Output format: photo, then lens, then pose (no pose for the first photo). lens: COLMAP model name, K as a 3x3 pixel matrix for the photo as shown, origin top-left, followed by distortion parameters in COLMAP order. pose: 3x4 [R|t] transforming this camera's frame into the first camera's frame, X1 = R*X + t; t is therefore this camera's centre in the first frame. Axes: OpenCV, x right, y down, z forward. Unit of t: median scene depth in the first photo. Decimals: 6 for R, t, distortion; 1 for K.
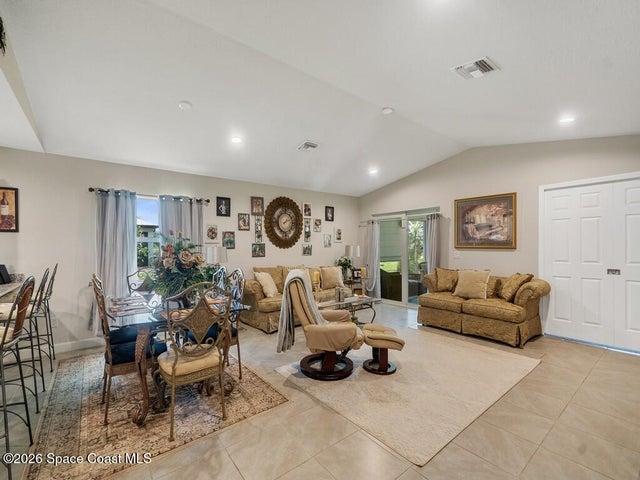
lens RADIAL K [[284.8, 0, 305.5], [0, 284.8, 247.3], [0, 0, 1]] dist [0.005805, -0.000164]
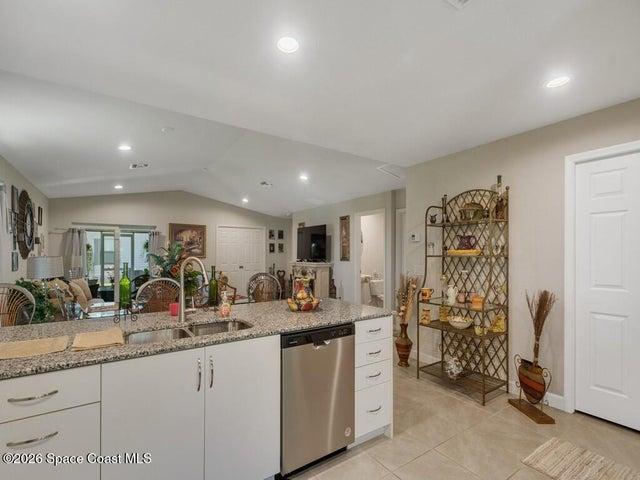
lens RADIAL K [[299.8, 0, 308.3], [0, 299.8, 254.5], [0, 0, 1]] dist [0.001387, 0.000306]
pose [[0.072627, 0.006871, 0.997336, -0.924736], [0.006053, 0.999955, -0.007329, 0.003768], [-0.997341, 0.006569, 0.072582, 0.212927]]
